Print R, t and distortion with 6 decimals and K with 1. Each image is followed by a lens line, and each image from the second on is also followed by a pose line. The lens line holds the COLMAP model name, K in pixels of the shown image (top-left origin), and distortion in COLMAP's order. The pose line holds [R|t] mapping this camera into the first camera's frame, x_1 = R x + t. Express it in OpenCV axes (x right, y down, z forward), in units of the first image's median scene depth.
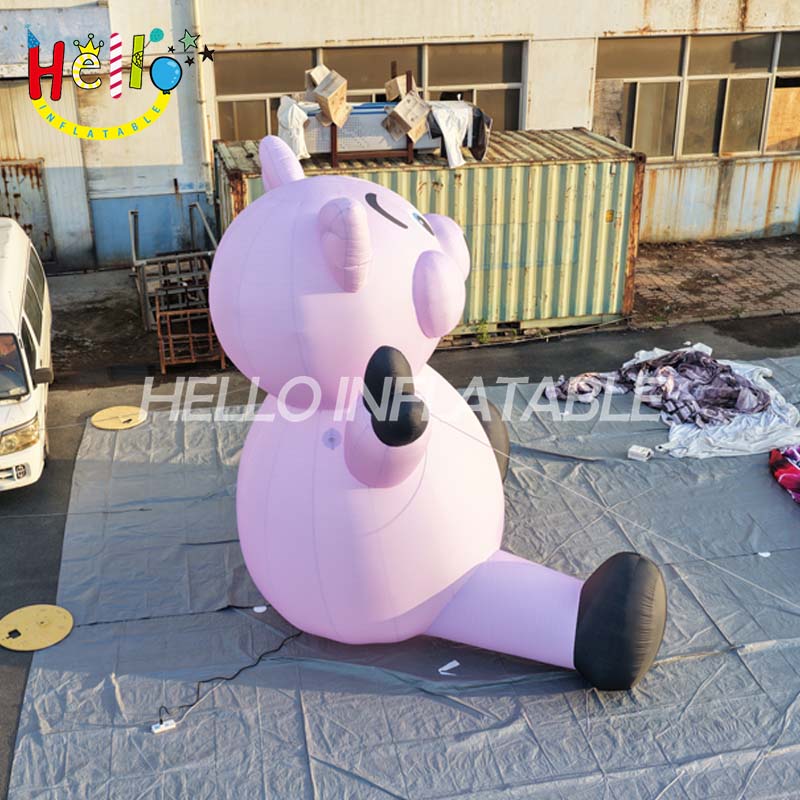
lens RADIAL K [[1125.9, 0, 400.0], [0, 1125.9, 400.0], [0, 0, 1]] dist [-0.010058, 0.007904]
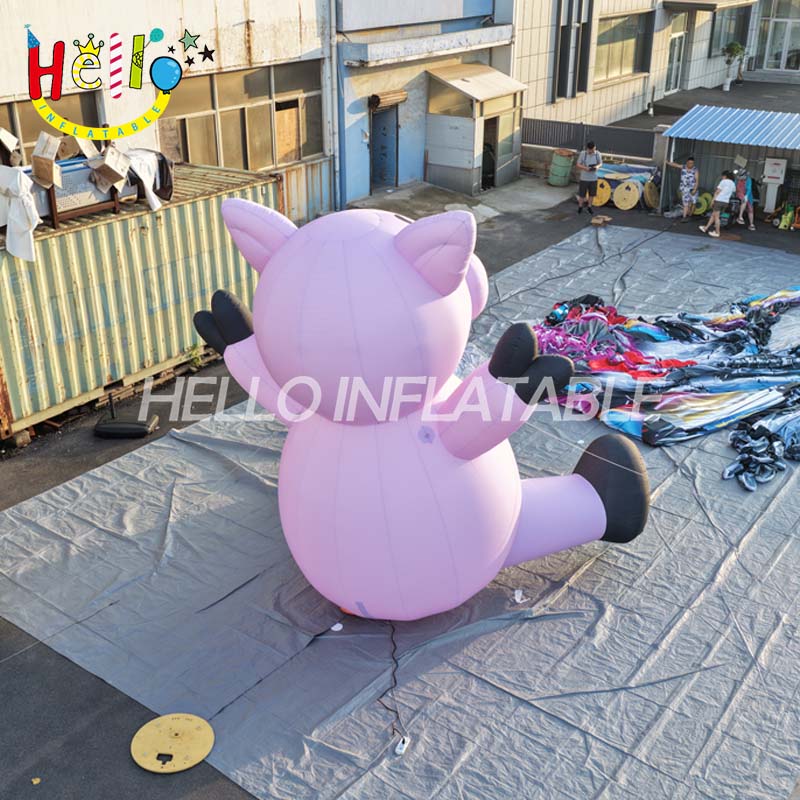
lens RADIAL K [[997.7, 0, 400.0], [0, 997.7, 400.0], [0, 0, 1]] dist [-0.007141, -0.024477]
pose [[0.739466, -0.276746, 0.613679, -0.392087], [0.276002, 0.956088, 0.098584, -0.062467], [-0.614013, 0.096478, 0.783377, 0.136084]]
